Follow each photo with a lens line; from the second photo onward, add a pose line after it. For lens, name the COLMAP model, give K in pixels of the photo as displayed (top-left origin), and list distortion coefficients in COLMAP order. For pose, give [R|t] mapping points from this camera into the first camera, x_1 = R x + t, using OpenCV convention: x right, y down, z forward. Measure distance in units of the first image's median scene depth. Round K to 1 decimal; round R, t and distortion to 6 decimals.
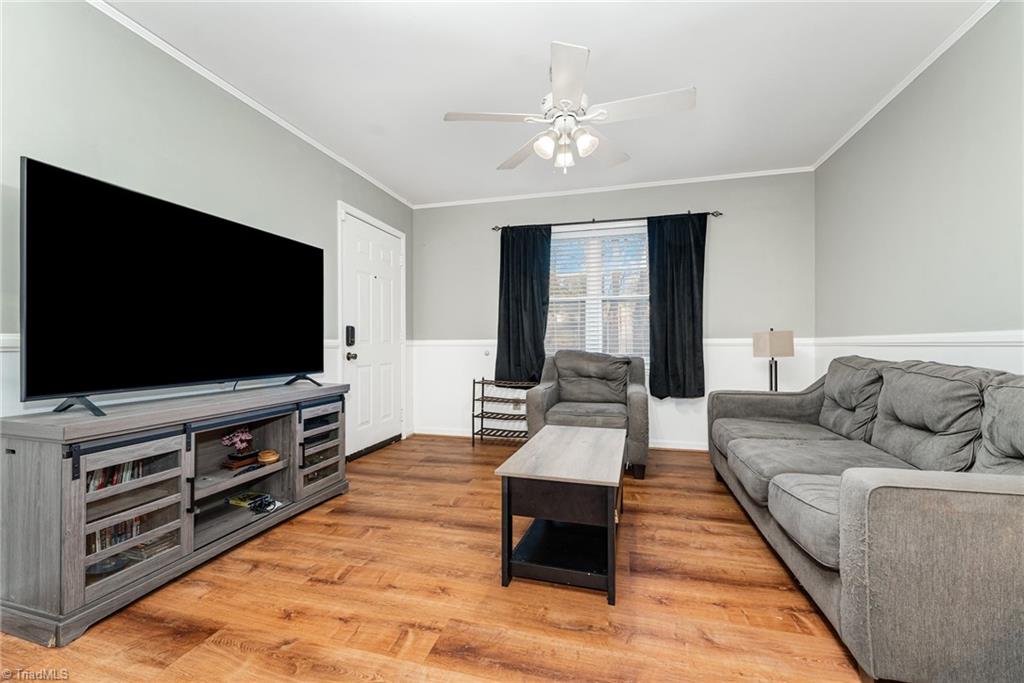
lens RADIAL K [[418.9, 0, 510.6], [0, 418.9, 340.3], [0, 0, 1]] dist [0.000222, 0.000034]
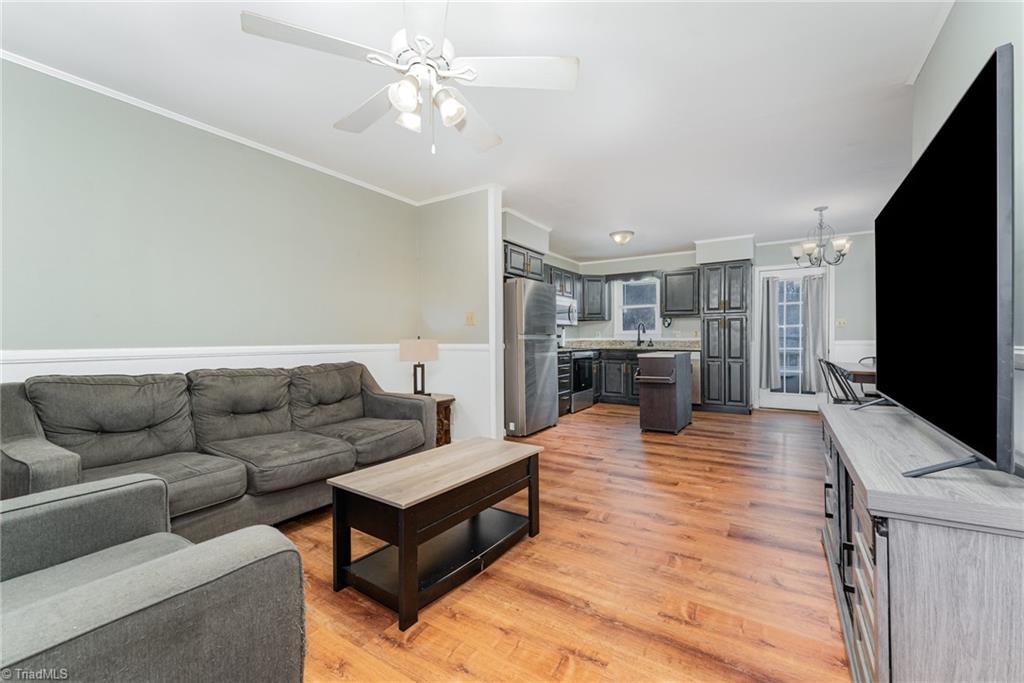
lens RADIAL K [[418.9, 0, 513.0], [0, 418.9, 342.0], [0, 0, 1]] dist [0.000222, 0.000034]
pose [[-0.952662, 0.005247, 0.303988, -0.315146], [0.003698, 0.999977, -0.005671, -0.016462], [-0.304010, -0.004279, -0.952659, 2.059277]]
